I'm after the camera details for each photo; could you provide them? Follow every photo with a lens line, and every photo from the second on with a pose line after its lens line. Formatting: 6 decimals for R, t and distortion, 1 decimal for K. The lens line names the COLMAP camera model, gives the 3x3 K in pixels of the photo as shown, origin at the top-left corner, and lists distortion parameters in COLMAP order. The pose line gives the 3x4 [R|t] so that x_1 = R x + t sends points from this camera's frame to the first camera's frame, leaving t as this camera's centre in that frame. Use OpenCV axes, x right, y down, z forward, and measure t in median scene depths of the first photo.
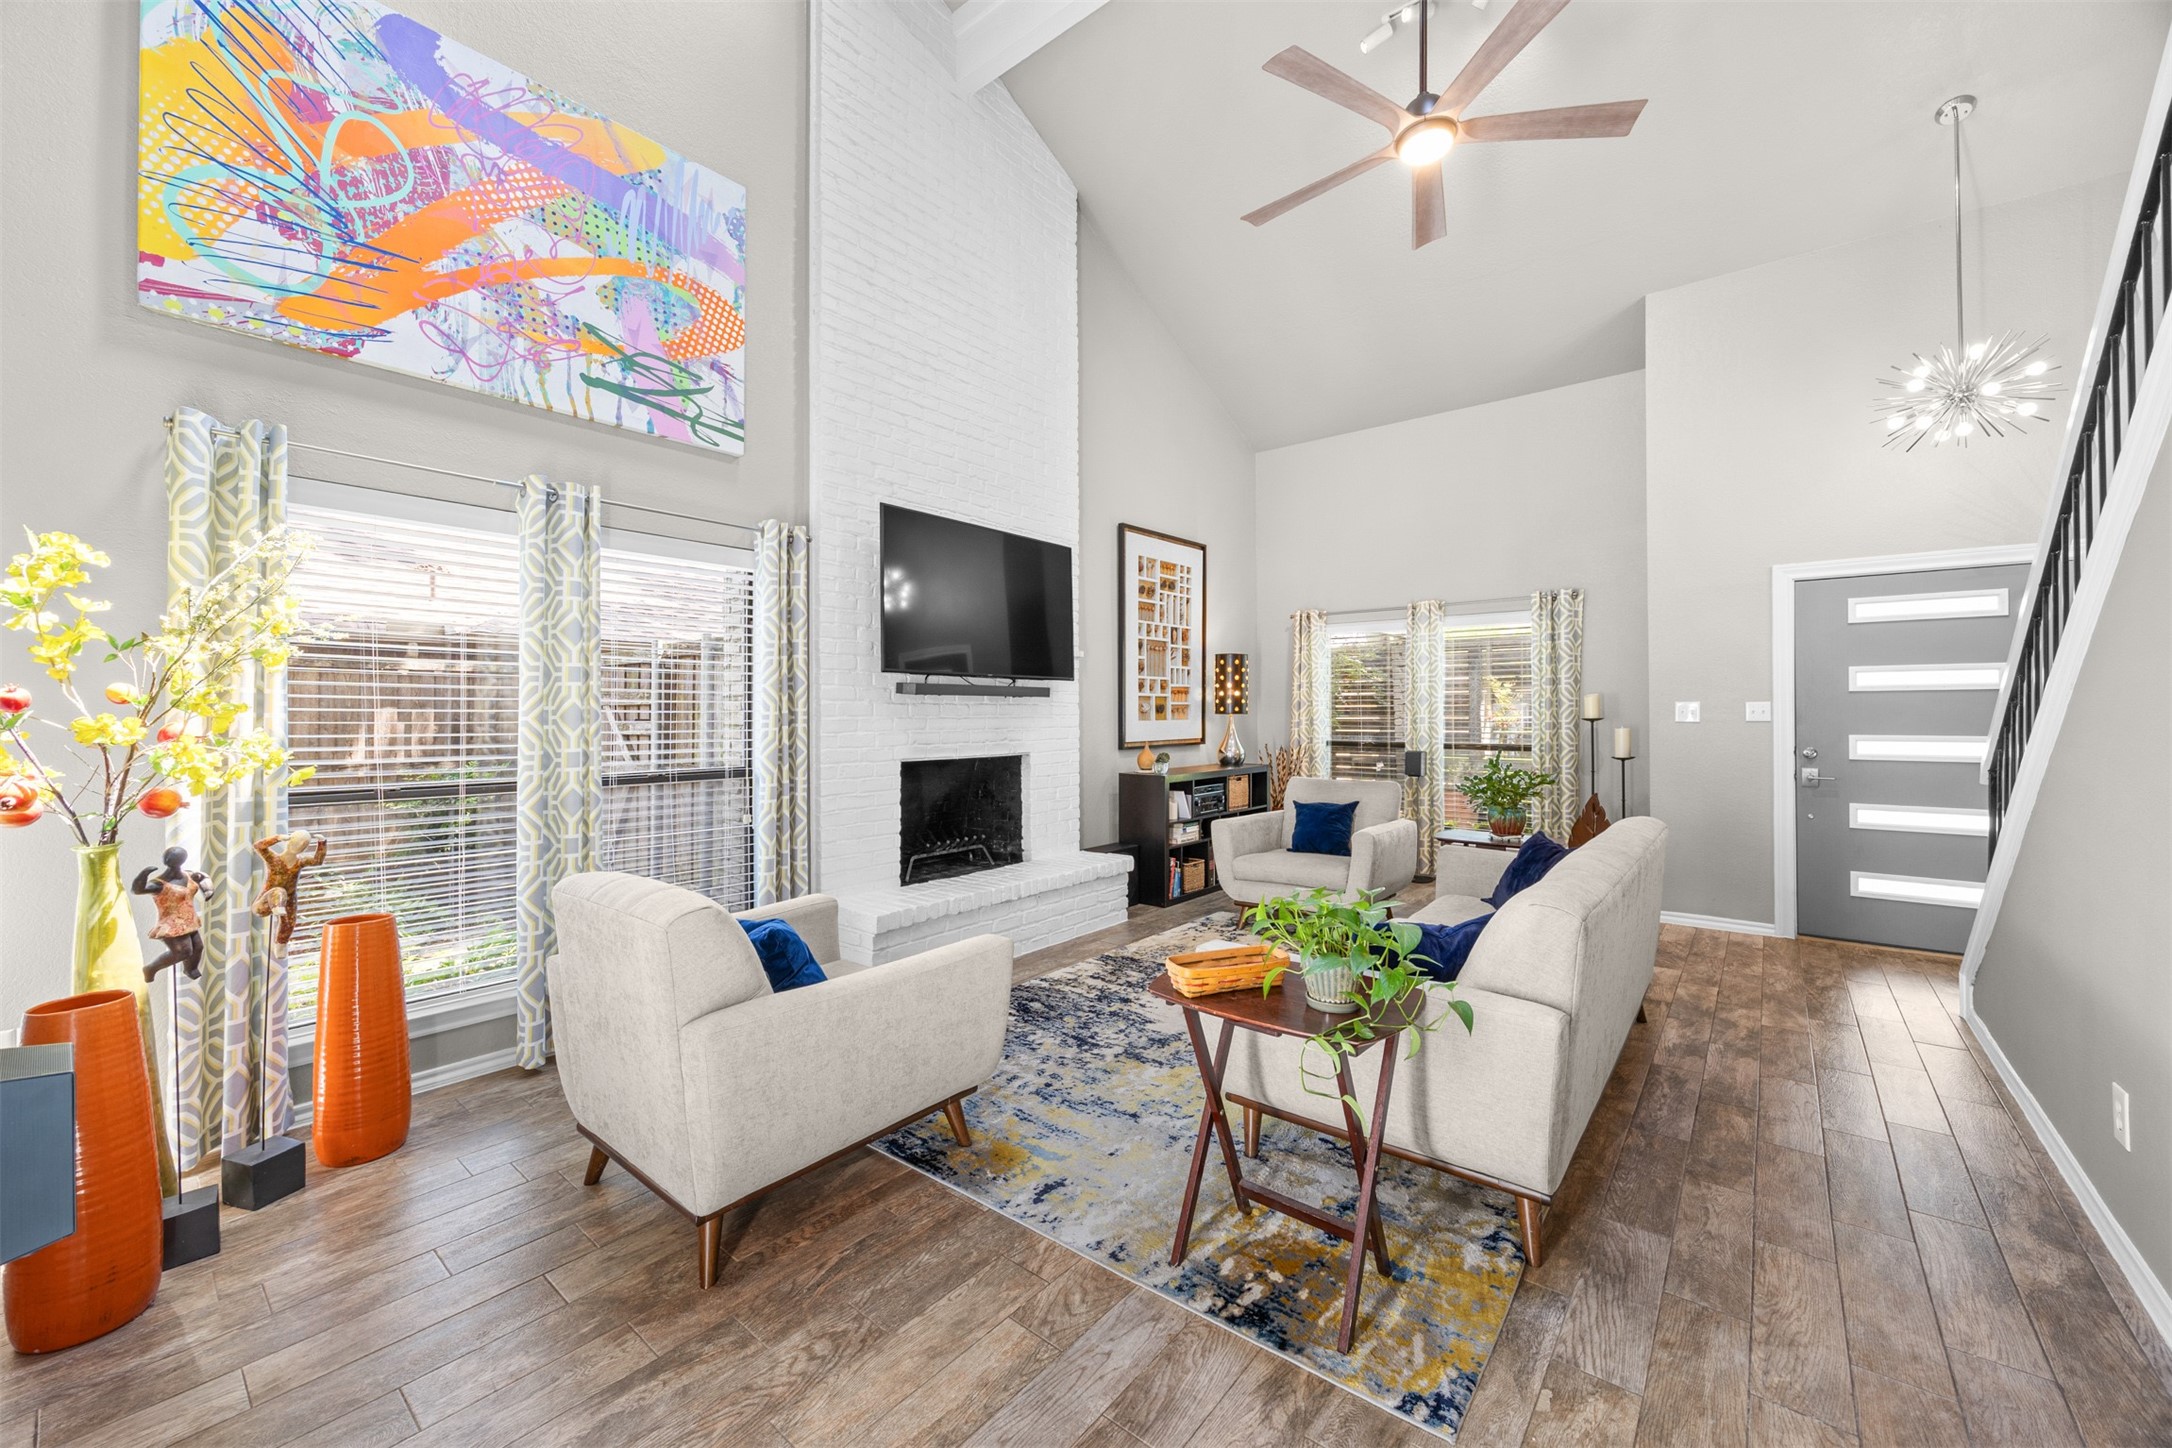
lens RADIAL K [[829.0, 0, 1075.1], [0, 829.0, 715.3], [0, 0, 1]] dist [-0.004033, 0.000443]
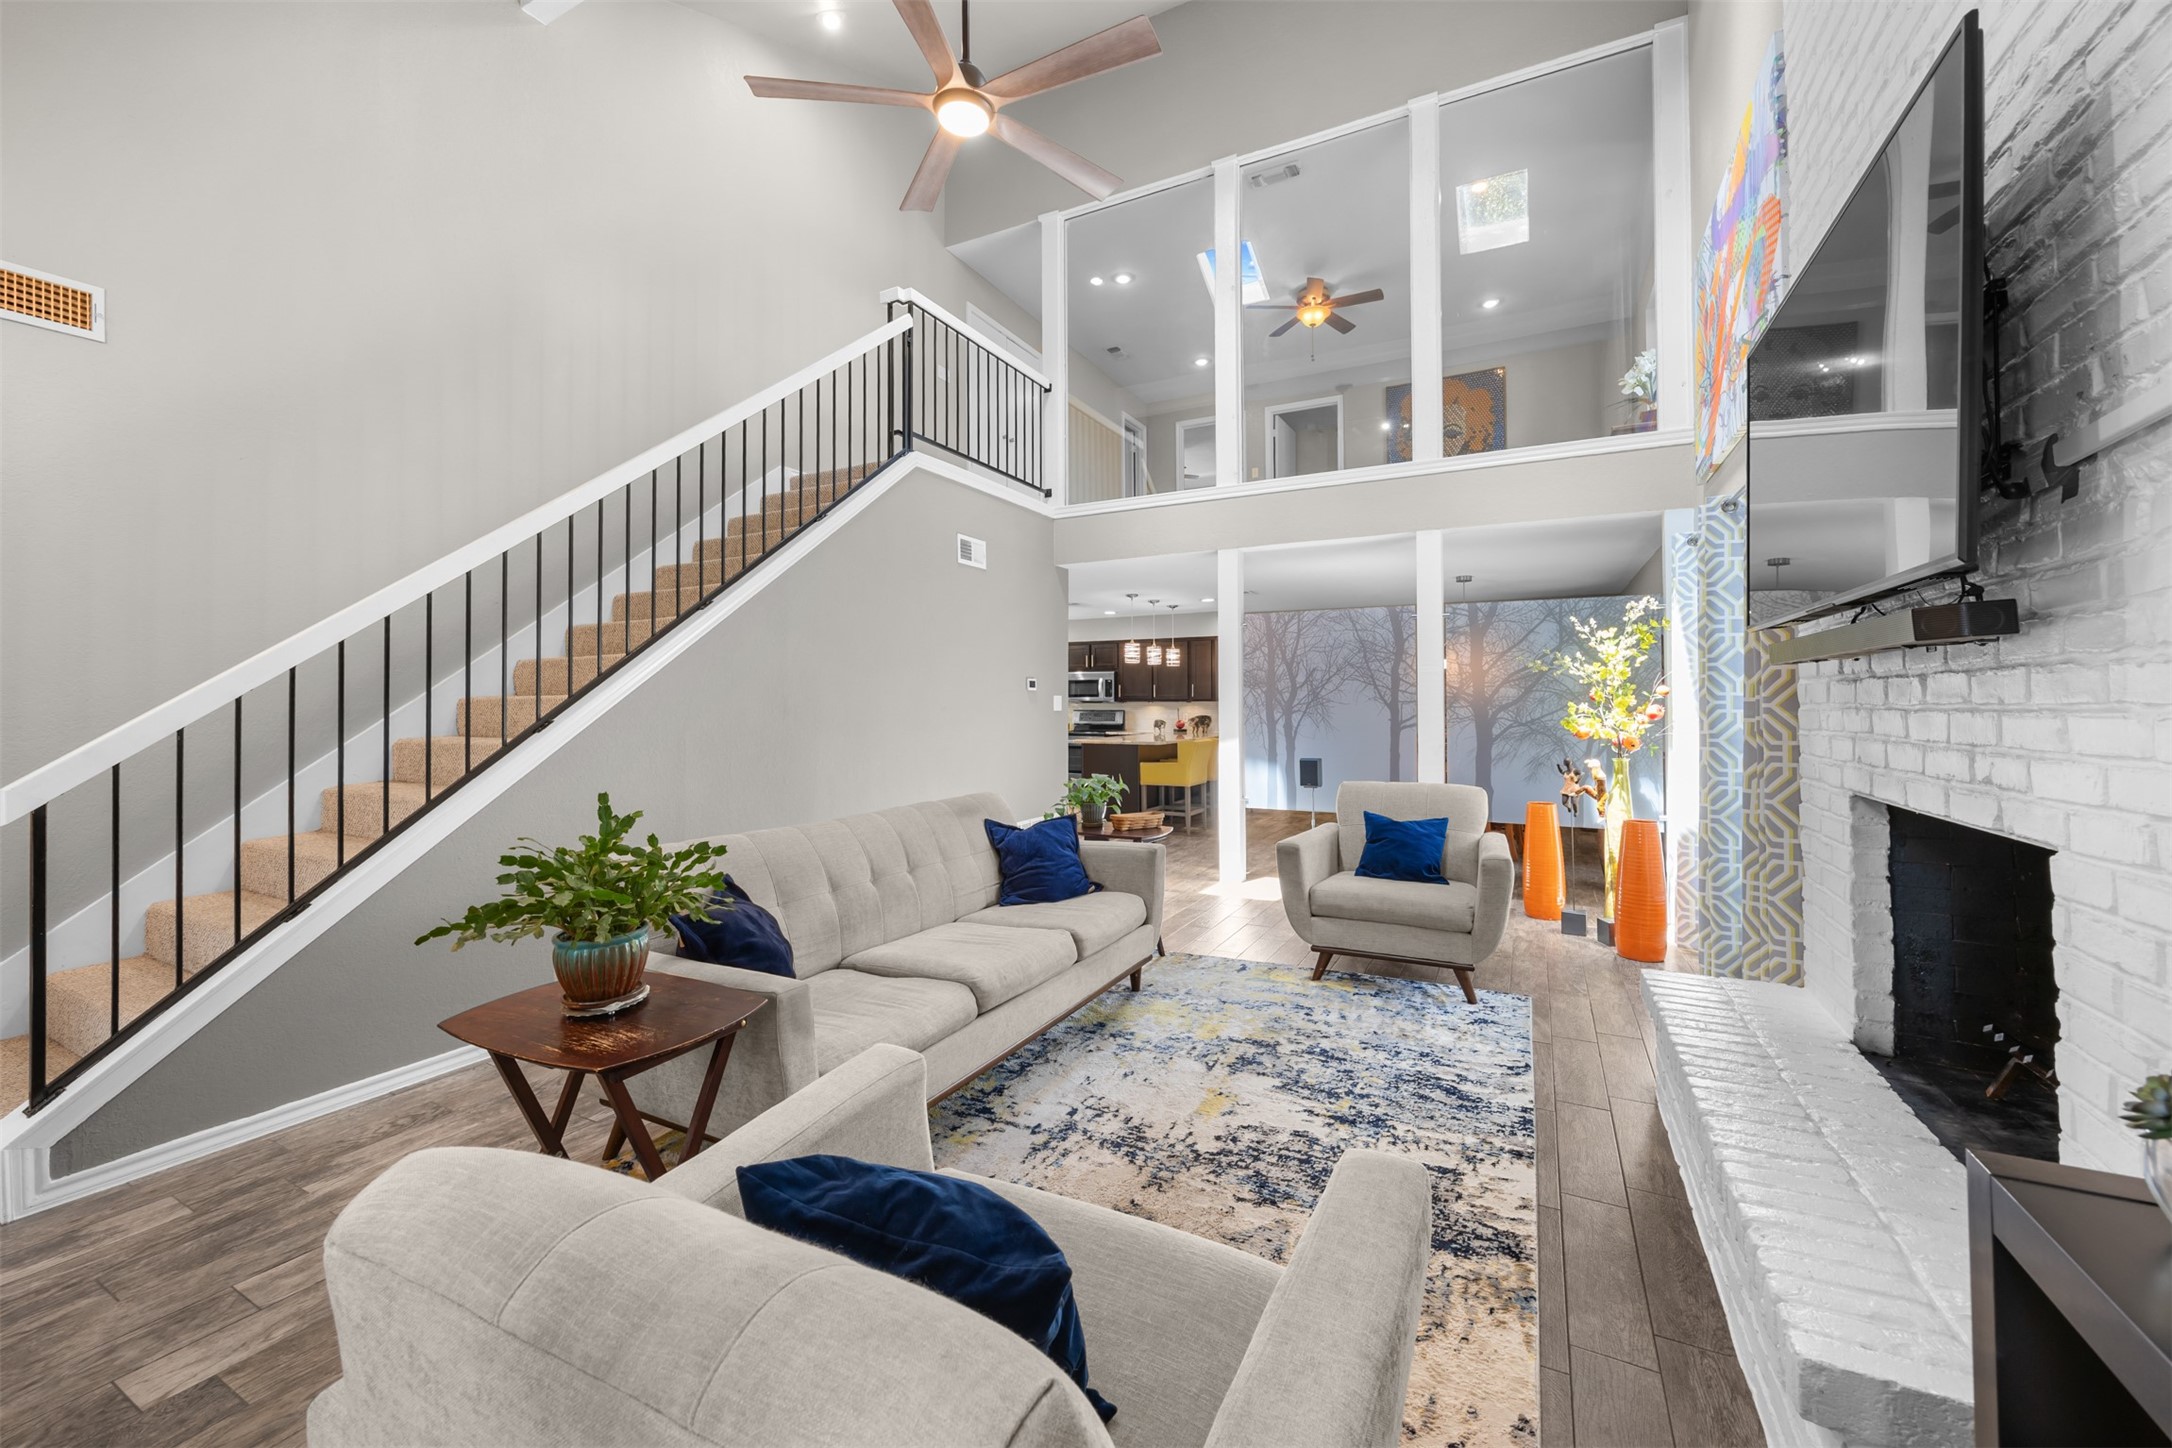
lens RADIAL K [[829.0, 0, 1087.7], [0, 829.0, 704.8], [0, 0, 1]] dist [-0.004033, 0.000443]
pose [[-0.976143, 0.002910, -0.217110, 0.453686], [0.002843, 0.999996, 0.000621, 0.001351], [0.217111, -0.000011, -0.976147, 1.781550]]
